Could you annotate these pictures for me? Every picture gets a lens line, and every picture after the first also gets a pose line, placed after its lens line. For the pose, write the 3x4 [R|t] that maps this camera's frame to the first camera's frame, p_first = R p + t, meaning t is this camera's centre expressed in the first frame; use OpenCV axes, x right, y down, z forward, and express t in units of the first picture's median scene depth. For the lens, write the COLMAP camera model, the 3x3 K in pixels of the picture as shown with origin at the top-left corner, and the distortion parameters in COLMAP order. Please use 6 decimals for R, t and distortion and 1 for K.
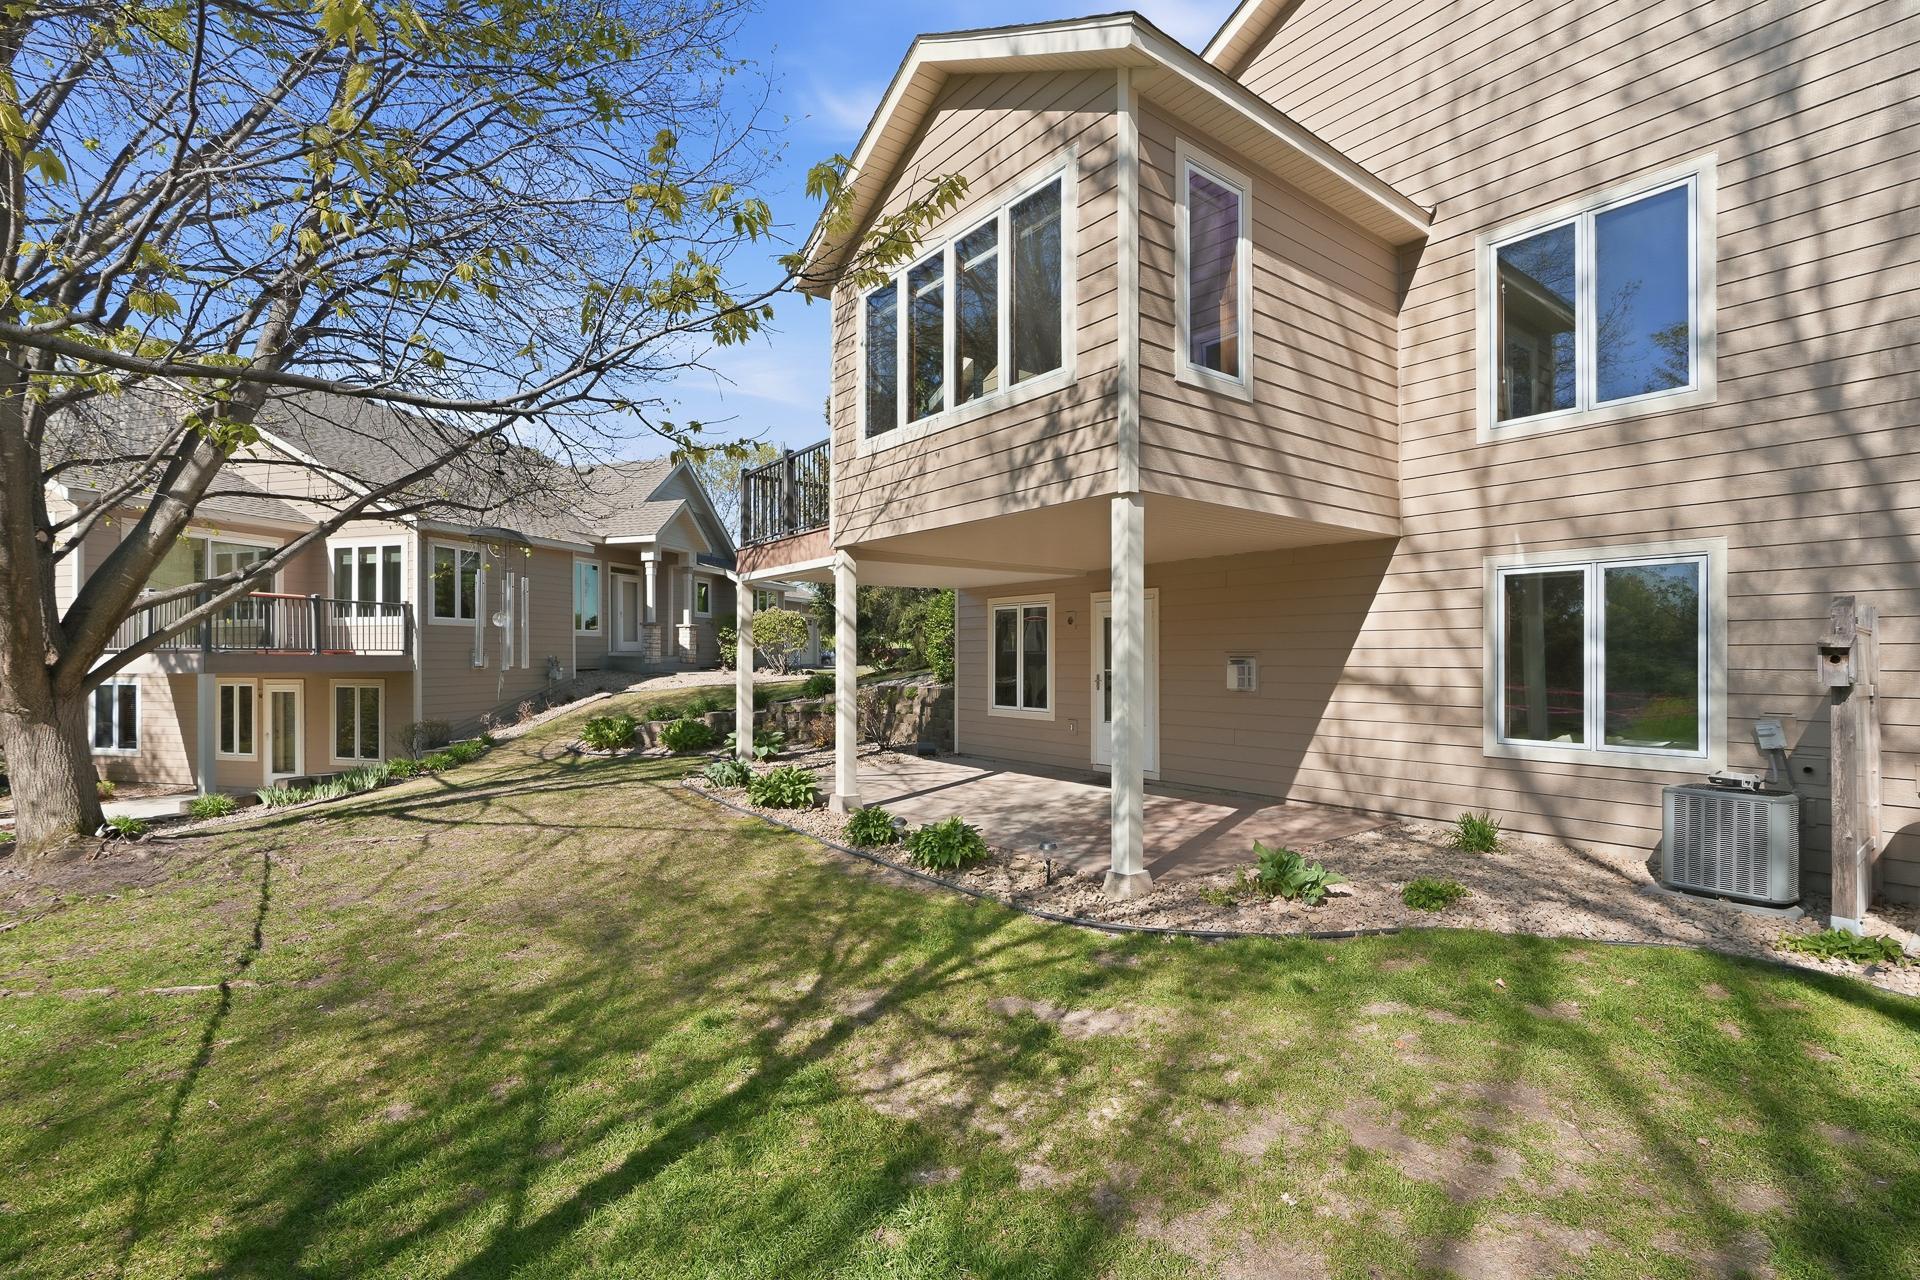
lens RADIAL K [[857.5, 0, 964.5], [0, 857.5, 650.9], [0, 0, 1]] dist [0.000744, 0.000548]
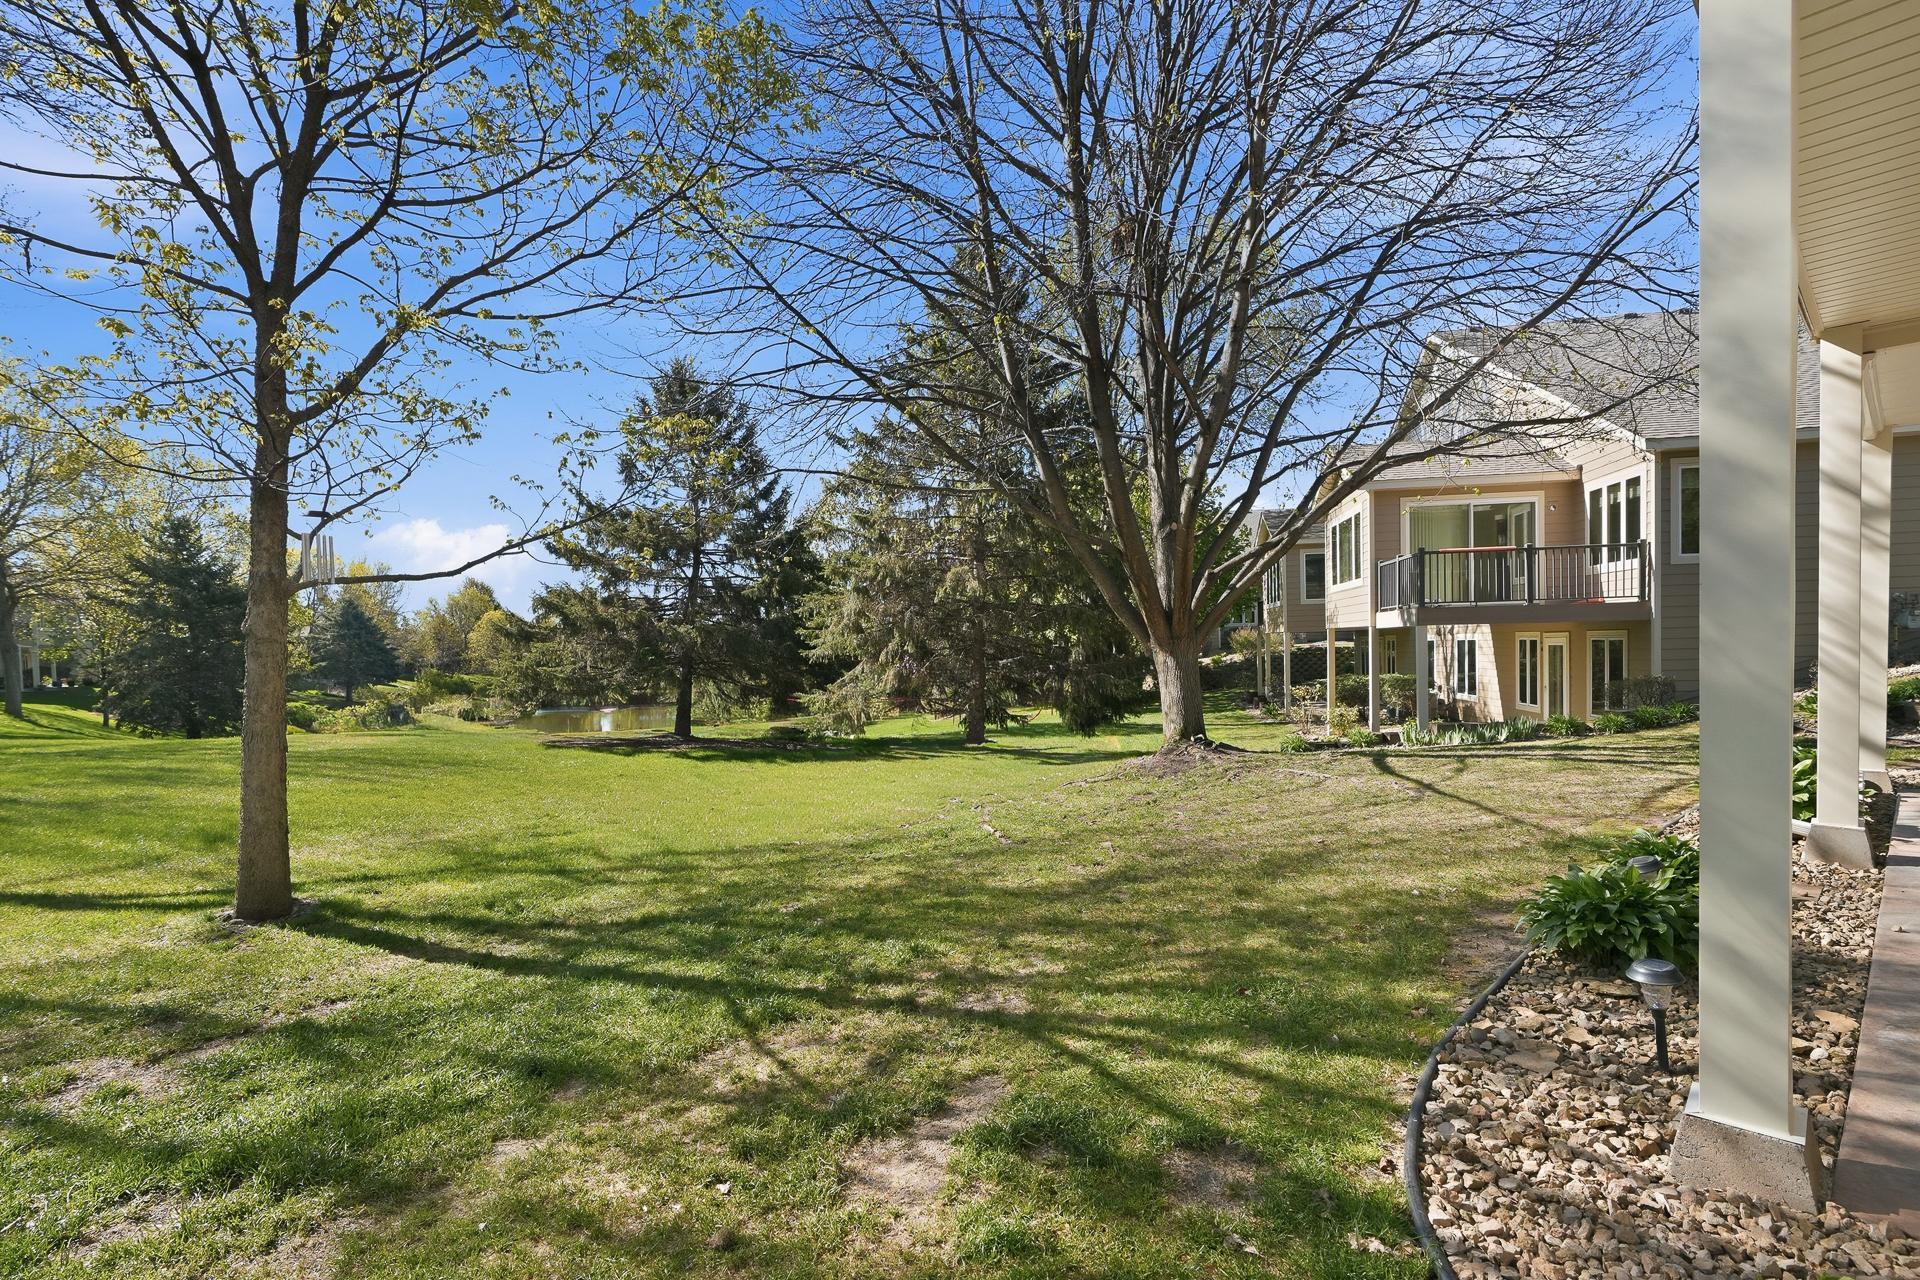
lens RADIAL K [[884.0, 0, 965.4], [0, 884.0, 632.7], [0, 0, 1]] dist [-0.001158, 0.000283]
pose [[0.106831, -0.018651, -0.994102, 0.615471], [0.041105, 0.999052, -0.014327, 0.079612], [0.993427, -0.039332, 0.107496, 0.830392]]
